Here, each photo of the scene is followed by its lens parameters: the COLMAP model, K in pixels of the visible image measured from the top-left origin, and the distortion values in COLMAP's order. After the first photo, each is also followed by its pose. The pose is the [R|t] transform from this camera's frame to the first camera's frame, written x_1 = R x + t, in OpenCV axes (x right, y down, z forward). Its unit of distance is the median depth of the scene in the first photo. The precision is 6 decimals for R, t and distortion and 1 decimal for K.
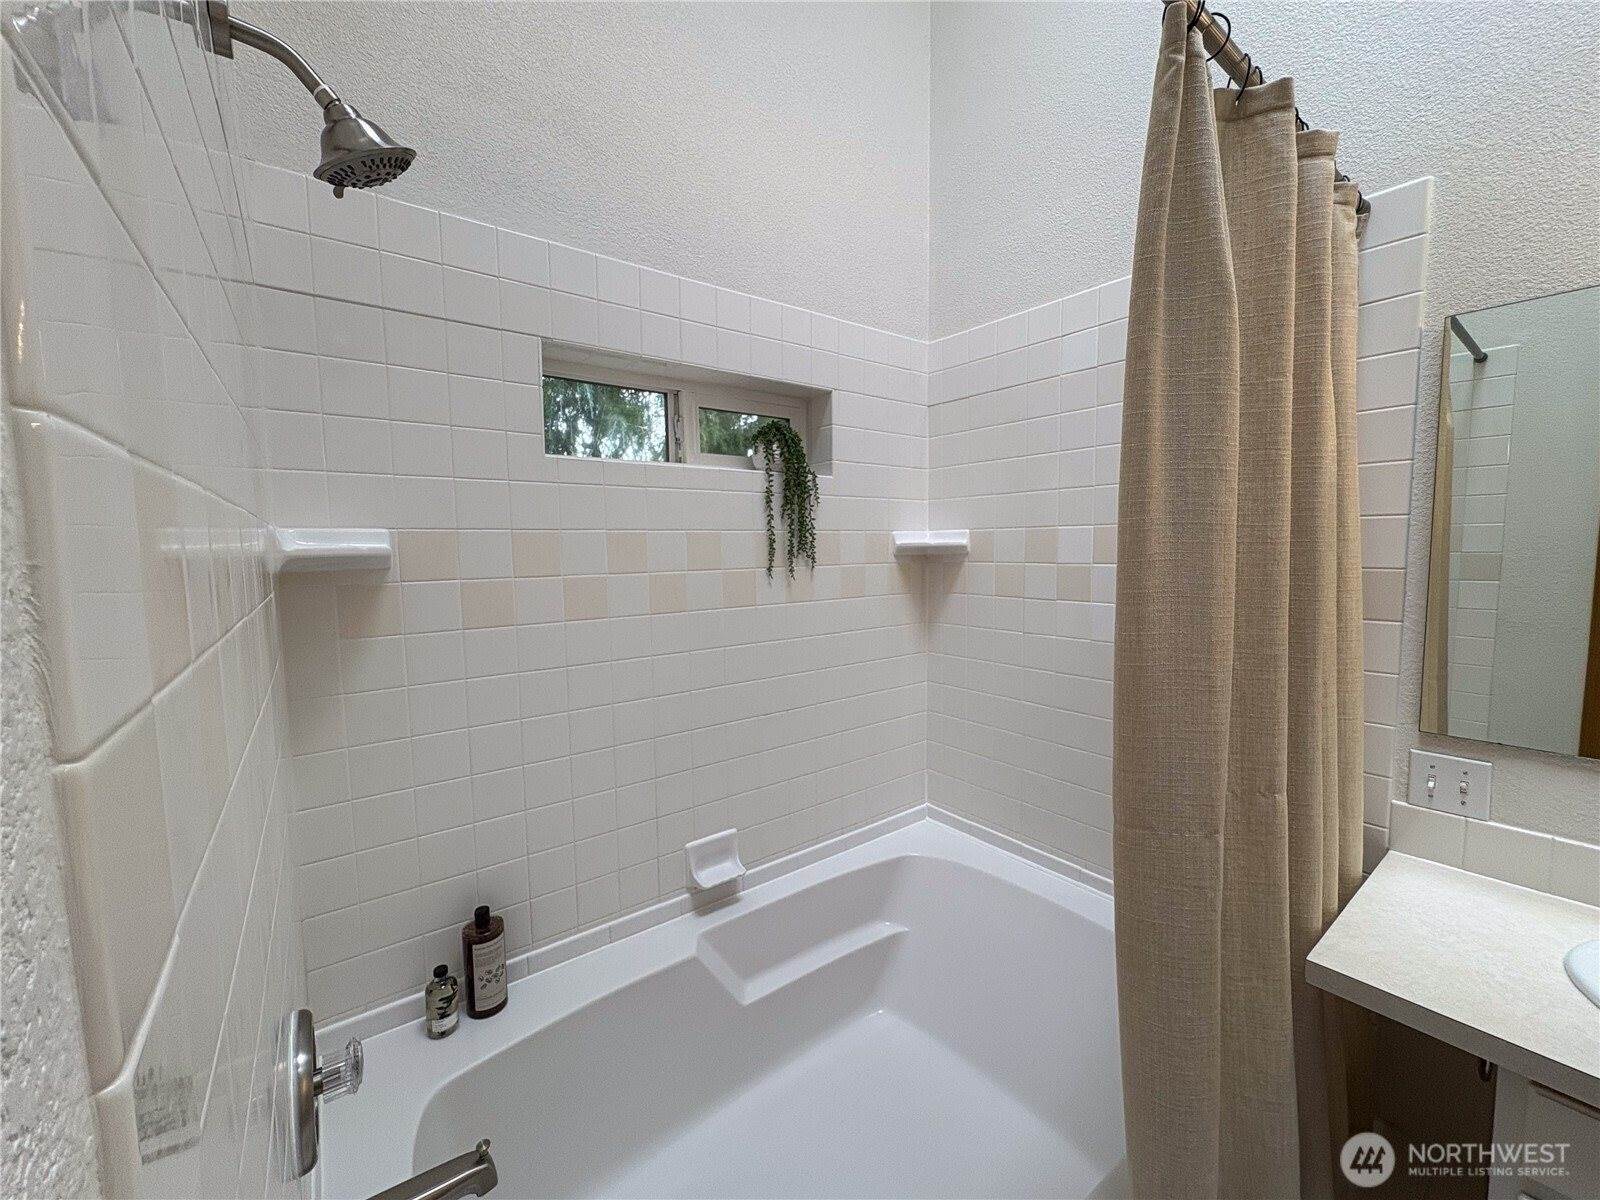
lens RADIAL K [[635.9, 0, 802.8], [0, 635.9, 593.8], [0, 0, 1]] dist [-0.000941, -0.000137]
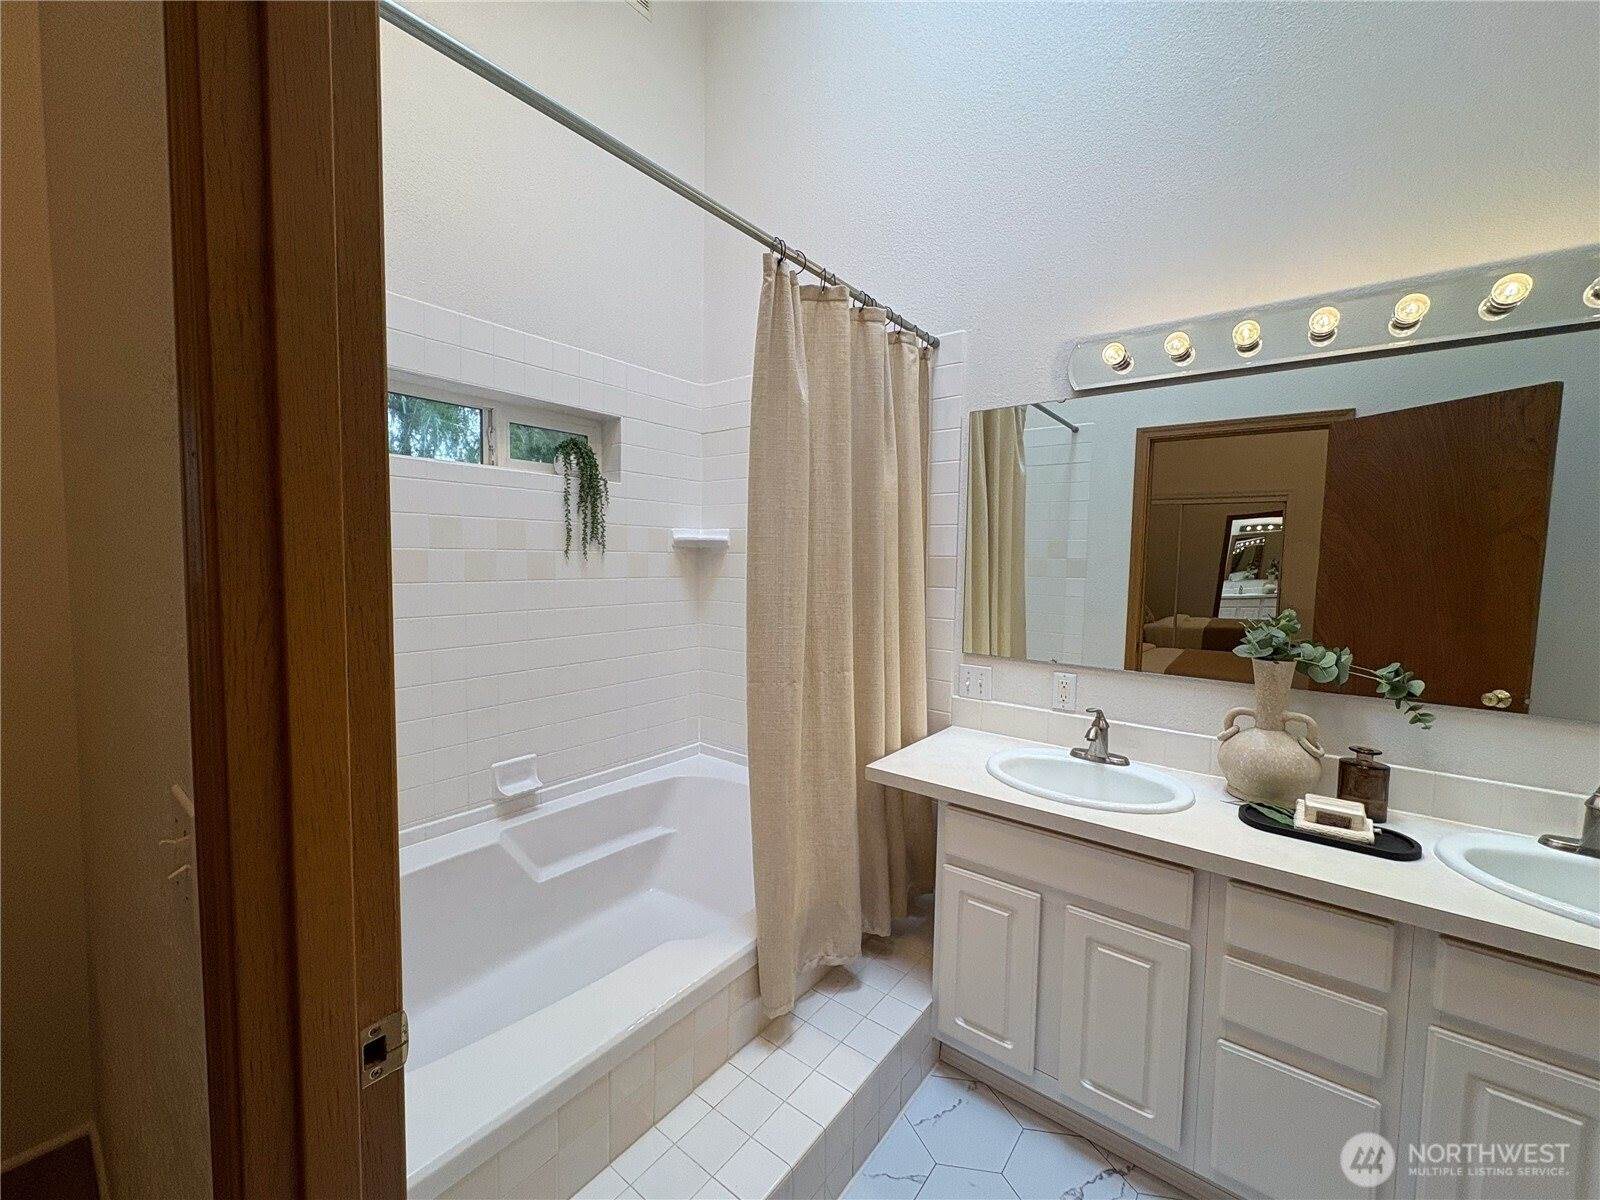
lens RADIAL K [[635.9, 0, 798.3], [0, 635.9, 594.7], [0, 0, 1]] dist [-0.000941, -0.000137]
pose [[0.968388, 0.013715, 0.249072, 0.082097], [-0.010085, 0.999824, -0.015842, 0.063737], [-0.249245, 0.012829, 0.968355, -0.363926]]
